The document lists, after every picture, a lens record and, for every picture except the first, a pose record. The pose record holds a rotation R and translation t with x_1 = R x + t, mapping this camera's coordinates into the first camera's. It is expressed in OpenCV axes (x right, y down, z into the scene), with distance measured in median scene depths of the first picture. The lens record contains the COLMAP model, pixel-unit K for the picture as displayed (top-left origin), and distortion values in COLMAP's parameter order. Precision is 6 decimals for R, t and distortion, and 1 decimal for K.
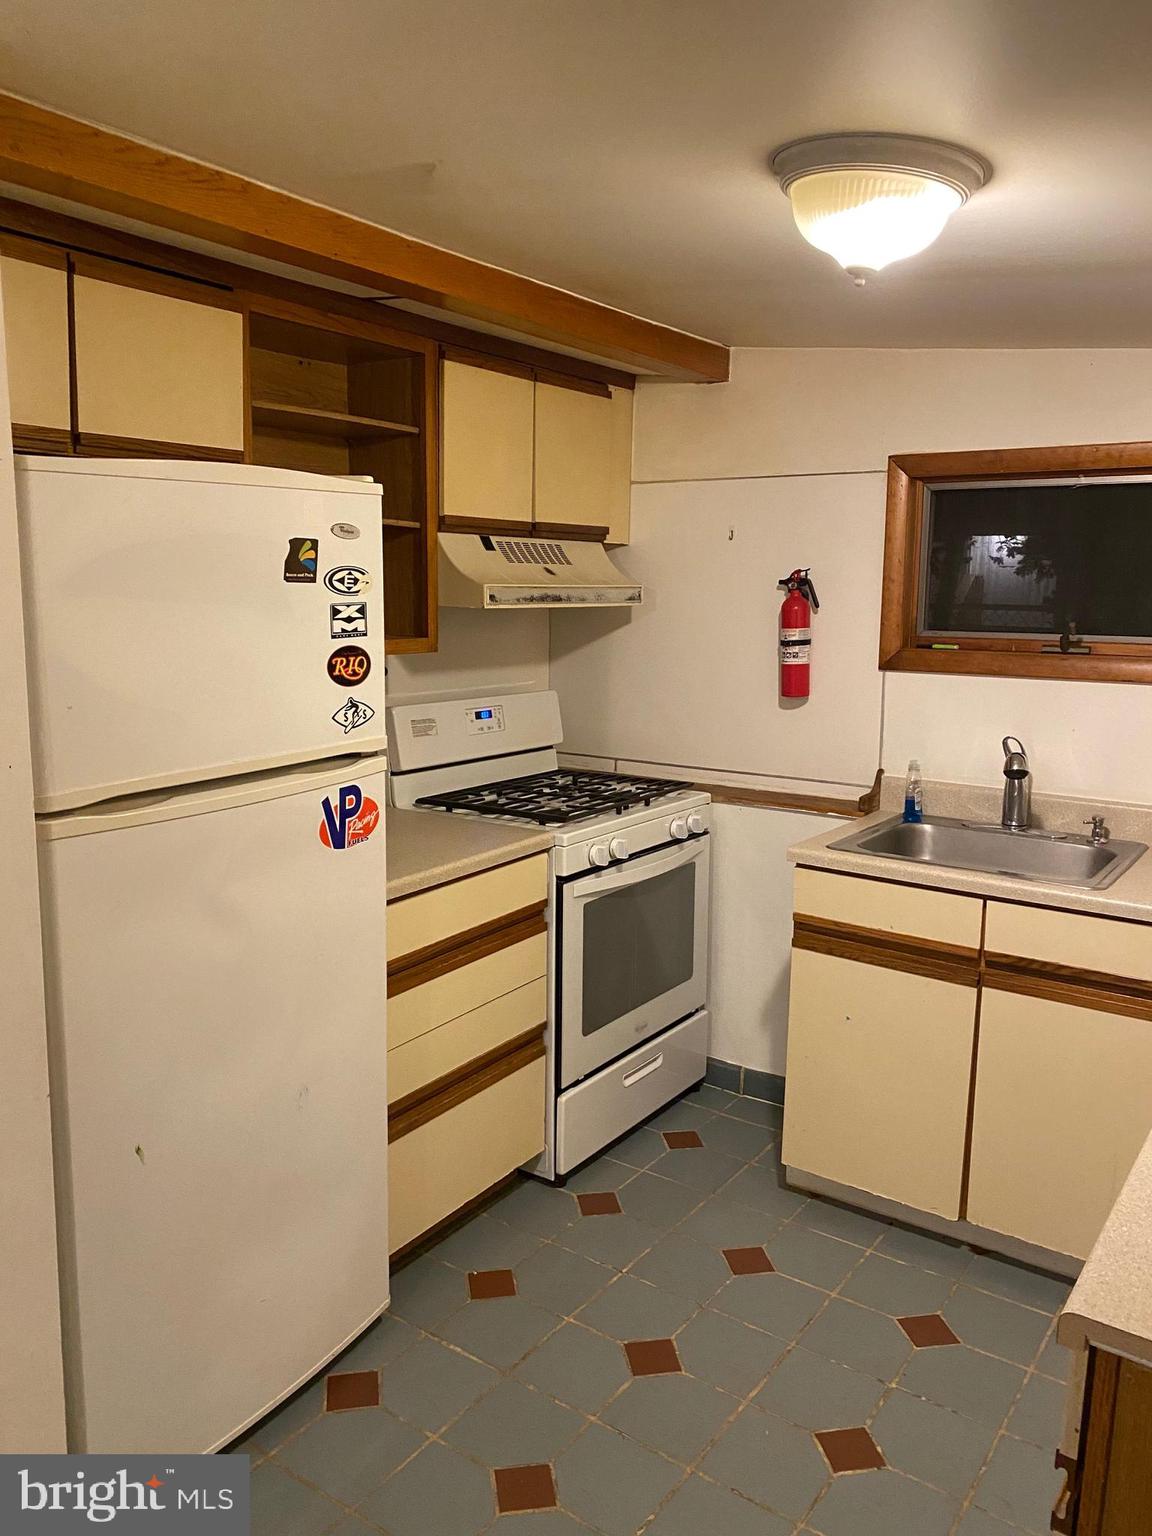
lens RADIAL K [[1176.3, 0, 580.6], [0, 1176.3, 764.4], [0, 0, 1]] dist [0.051756, -0.074850]
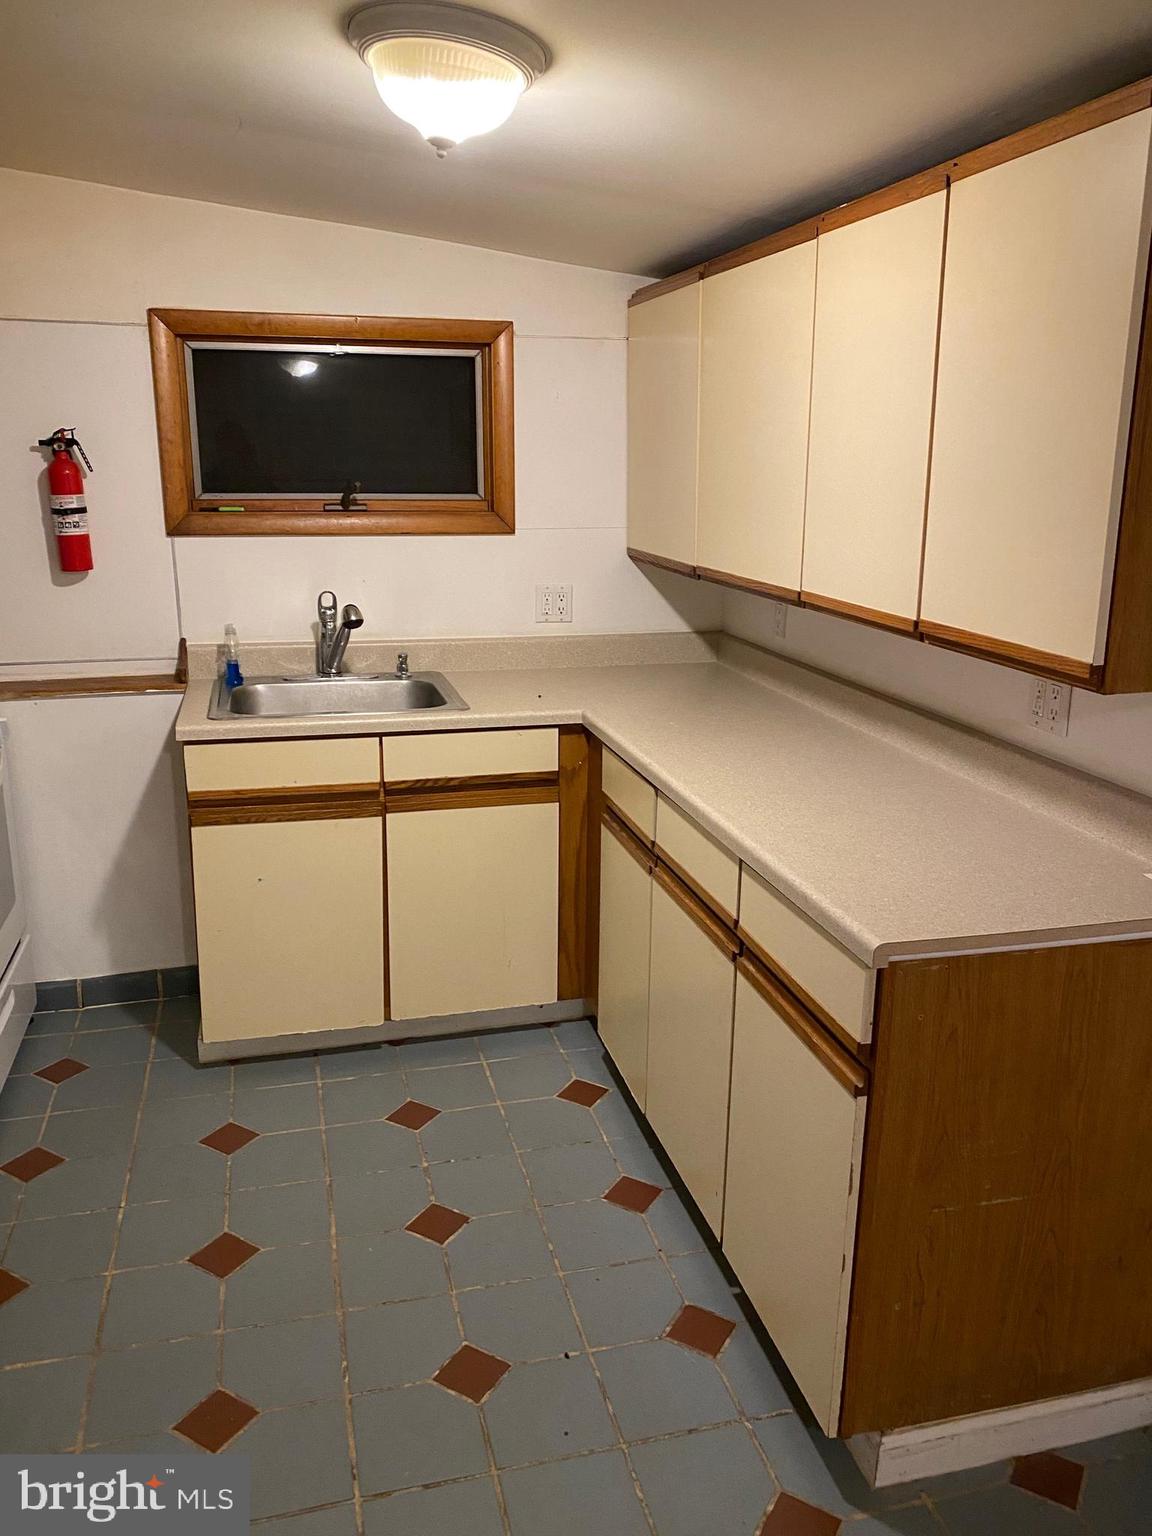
lens RADIAL K [[1176.3, 0, 593.0], [0, 1176.3, 754.8], [0, 0, 1]] dist [0.051756, -0.074850]
pose [[0.636516, -0.194199, 0.746414, -0.314818], [0.116781, 0.980890, 0.155617, -0.015953], [-0.762371, -0.011886, 0.647031, 0.113491]]
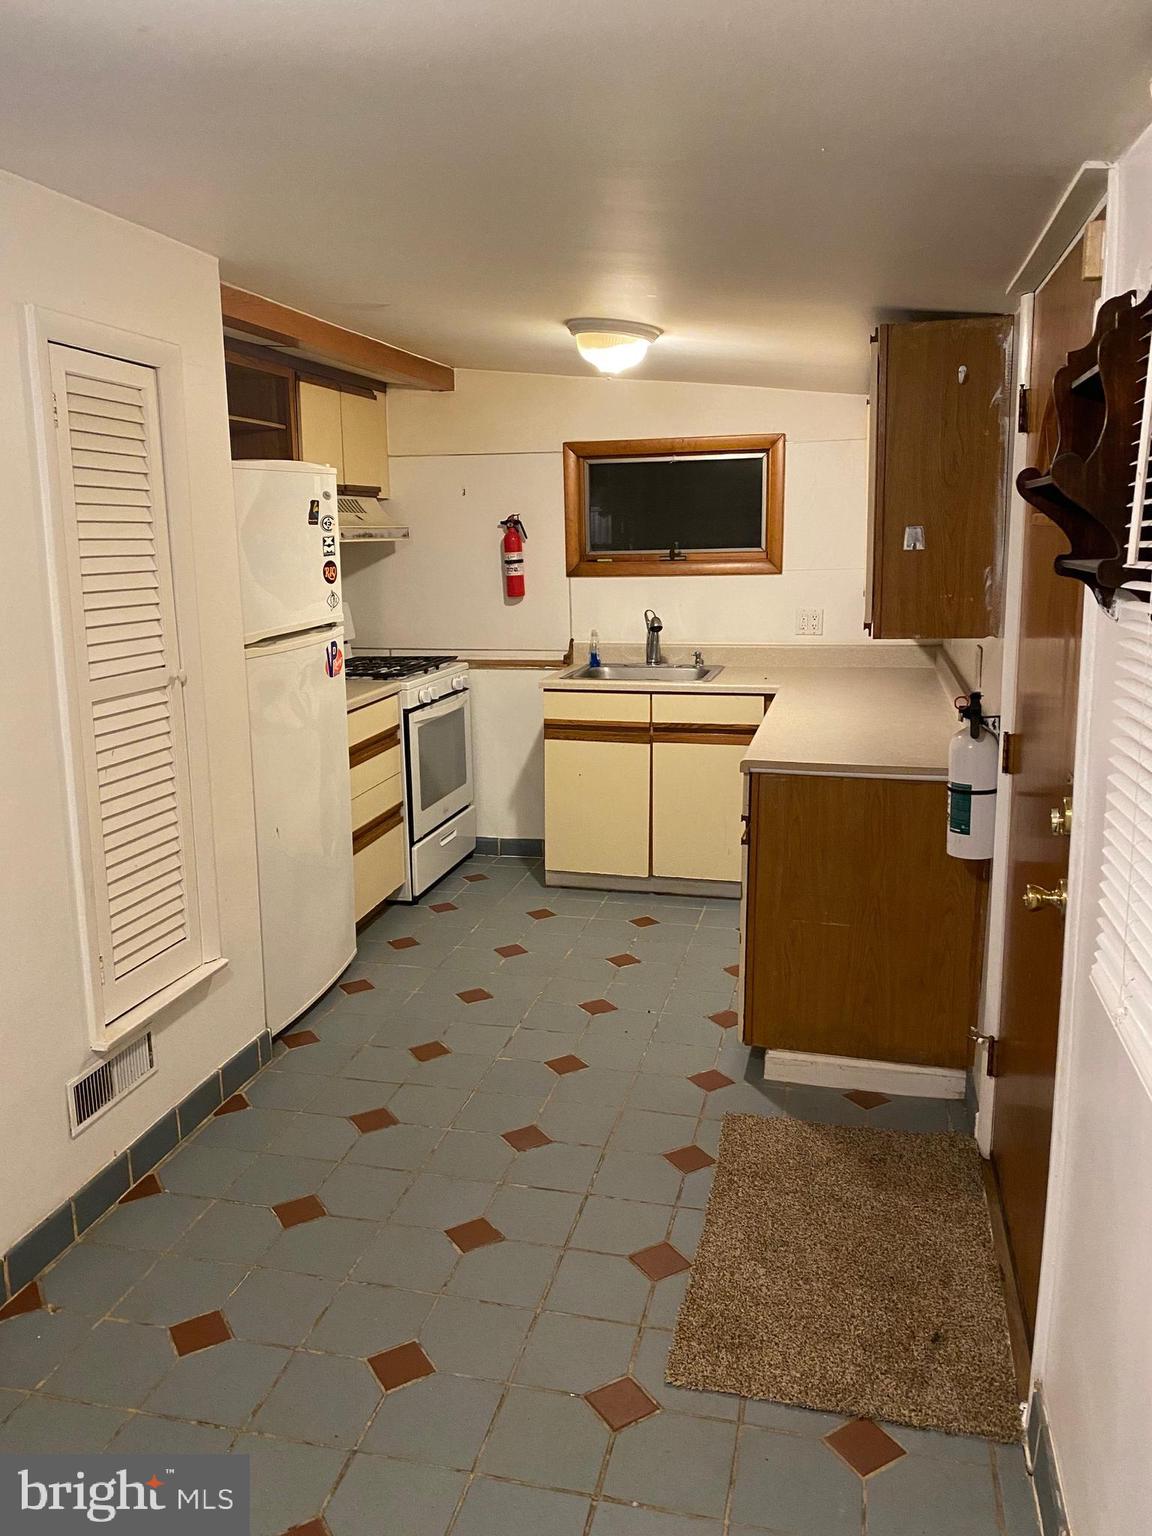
lens RADIAL K [[1176.3, 0, 574.1], [0, 1176.3, 783.2], [0, 0, 1]] dist [0.051756, -0.074850]
pose [[0.931111, -0.101546, 0.350315, -0.366692], [0.082184, 0.994174, 0.069745, 0.099470], [-0.355356, -0.036150, 0.934032, -0.576930]]
